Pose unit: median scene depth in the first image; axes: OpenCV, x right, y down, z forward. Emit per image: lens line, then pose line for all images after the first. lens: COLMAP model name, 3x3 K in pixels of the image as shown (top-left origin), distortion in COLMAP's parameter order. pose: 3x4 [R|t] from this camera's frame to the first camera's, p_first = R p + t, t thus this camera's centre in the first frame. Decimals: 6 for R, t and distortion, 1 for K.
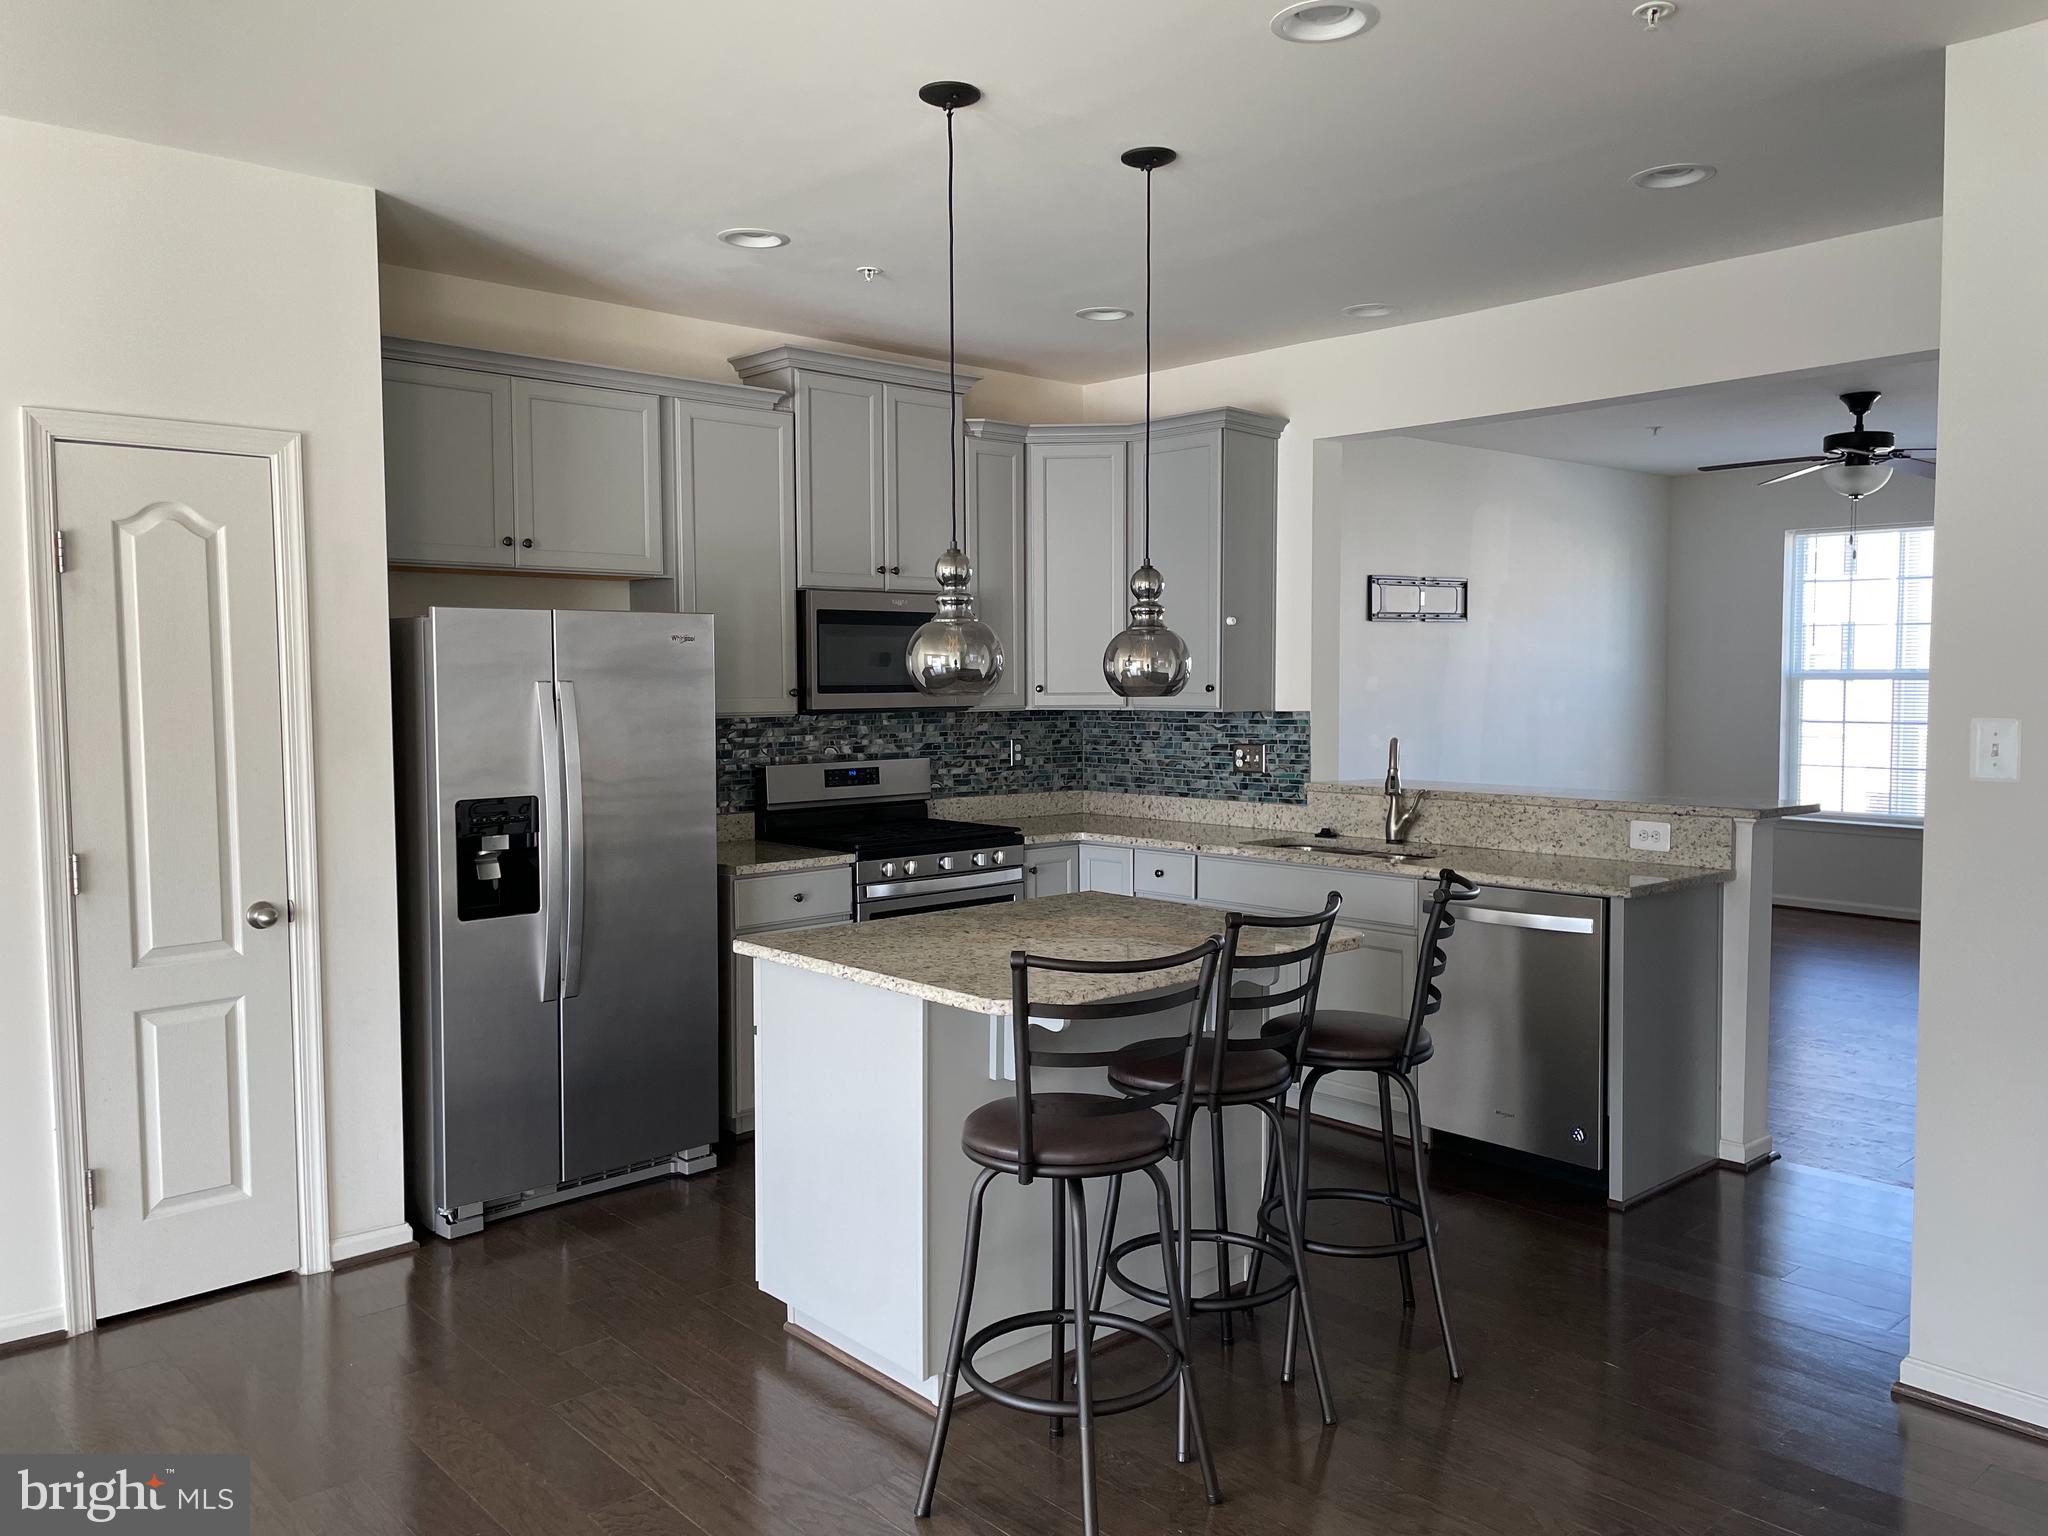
lens RADIAL K [[1546.7, 0, 1032.8], [0, 1546.7, 768.3], [0, 0, 1]] dist [0.093081, -0.115031]
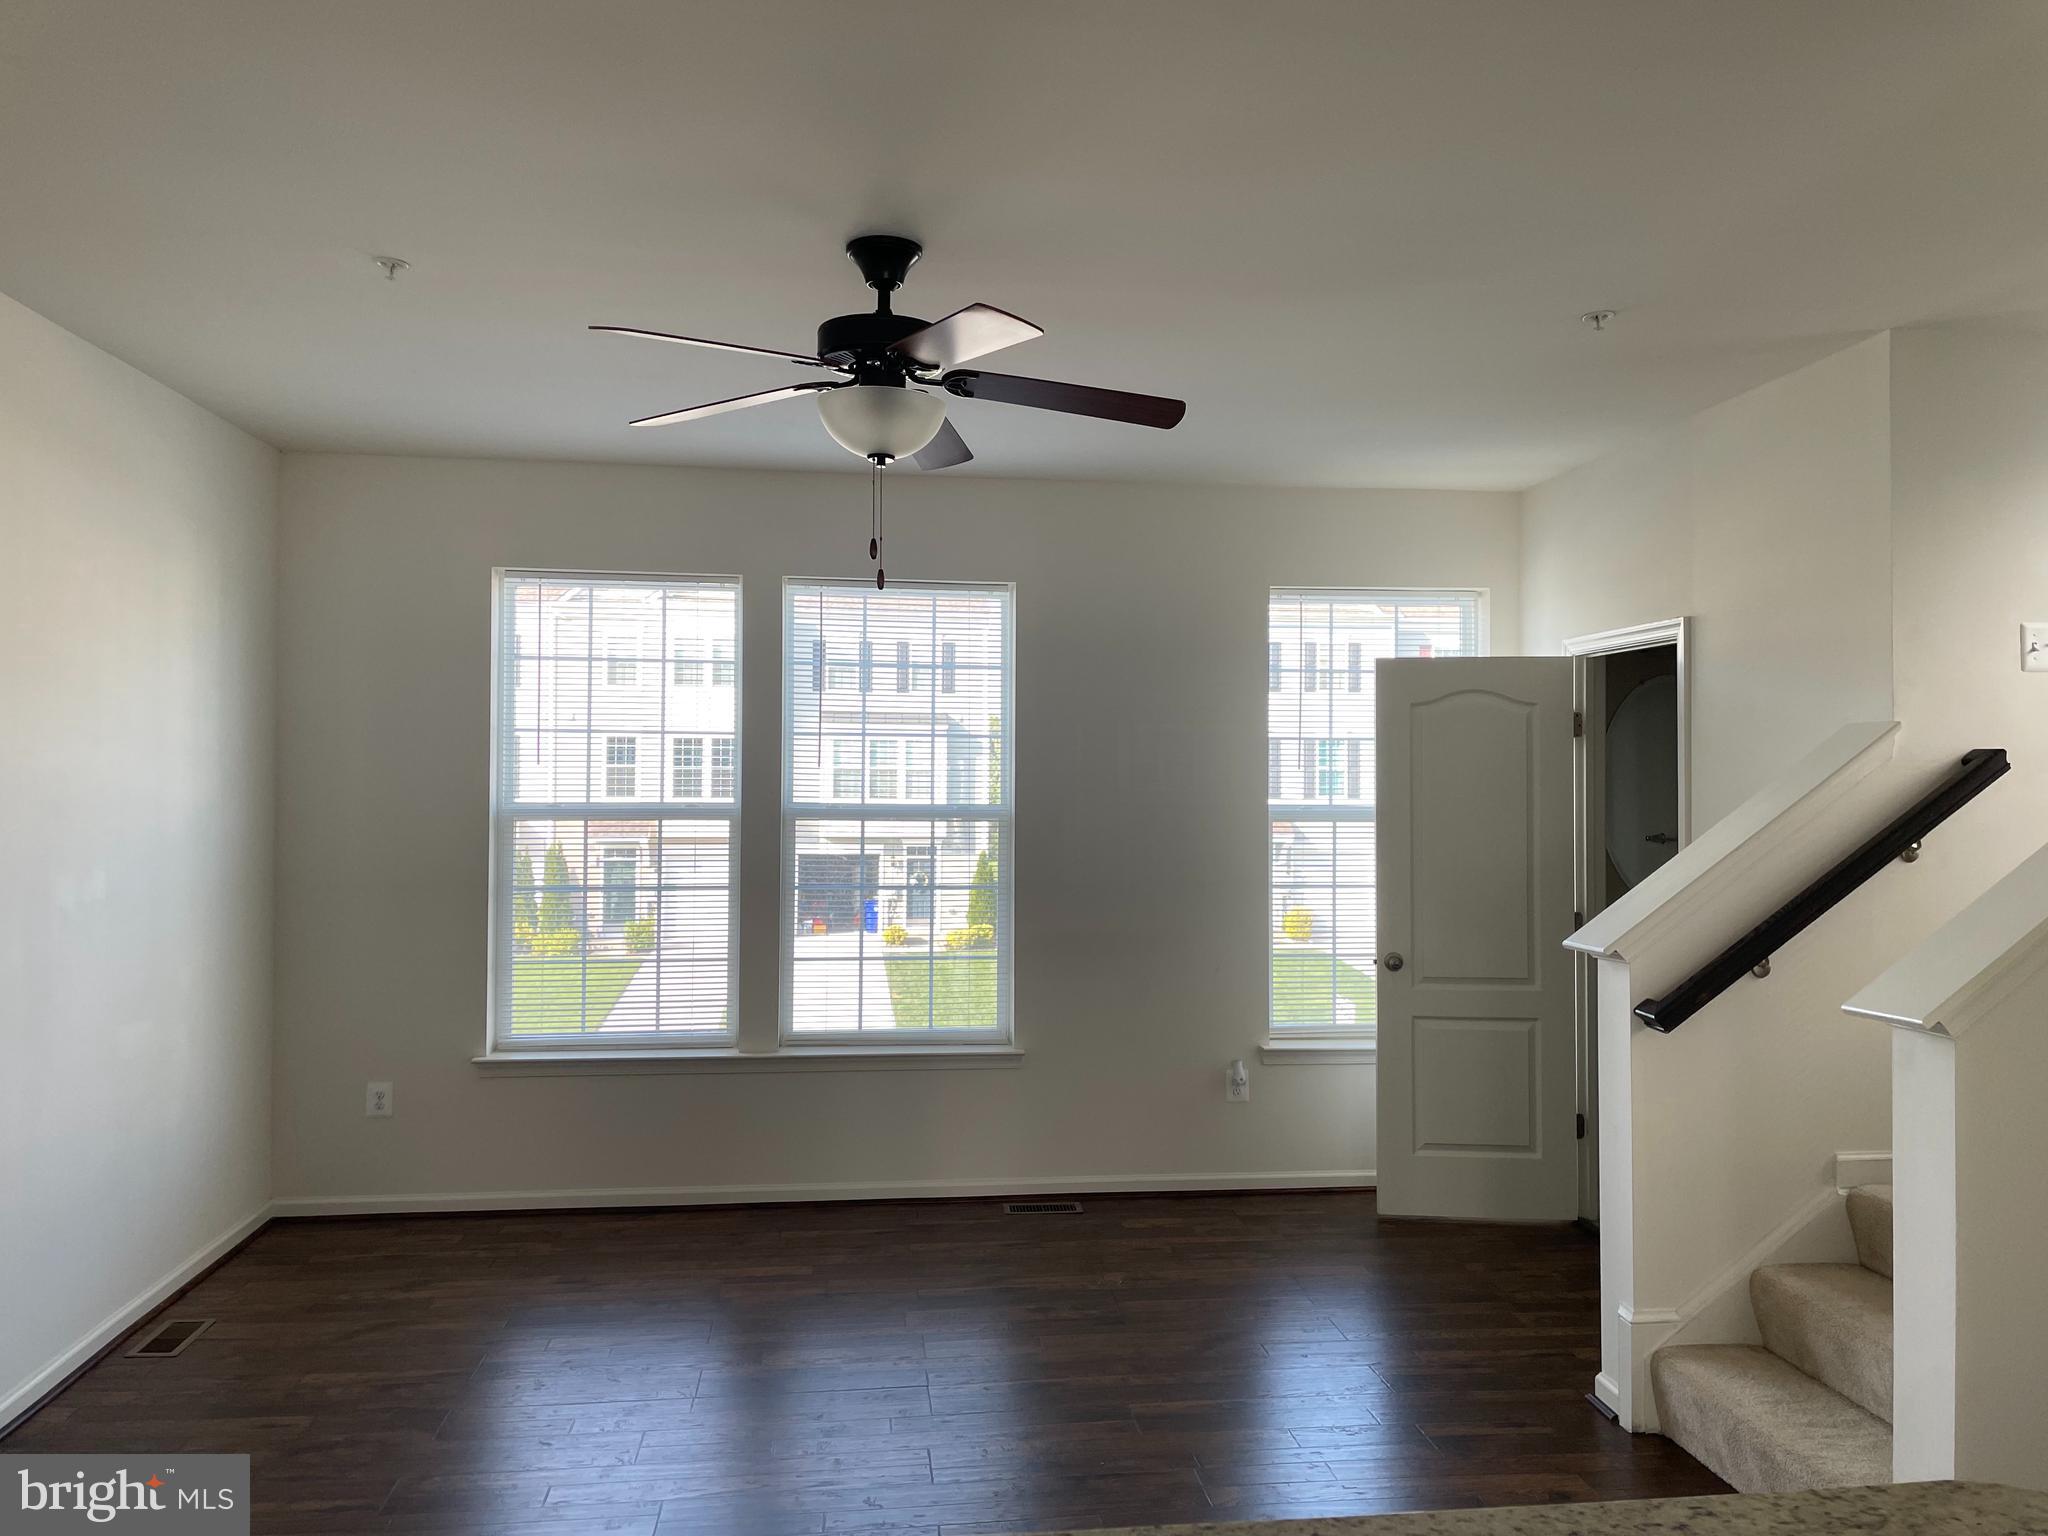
lens RADIAL K [[1546.7, 0, 1028.4], [0, 1546.7, 756.8], [0, 0, 1]] dist [0.093081, -0.115031]
pose [[0.564172, 0.024476, 0.825294, 0.114068], [0.050634, 0.996654, -0.064171, -0.033993], [-0.824103, 0.077991, 0.561045, 0.523736]]
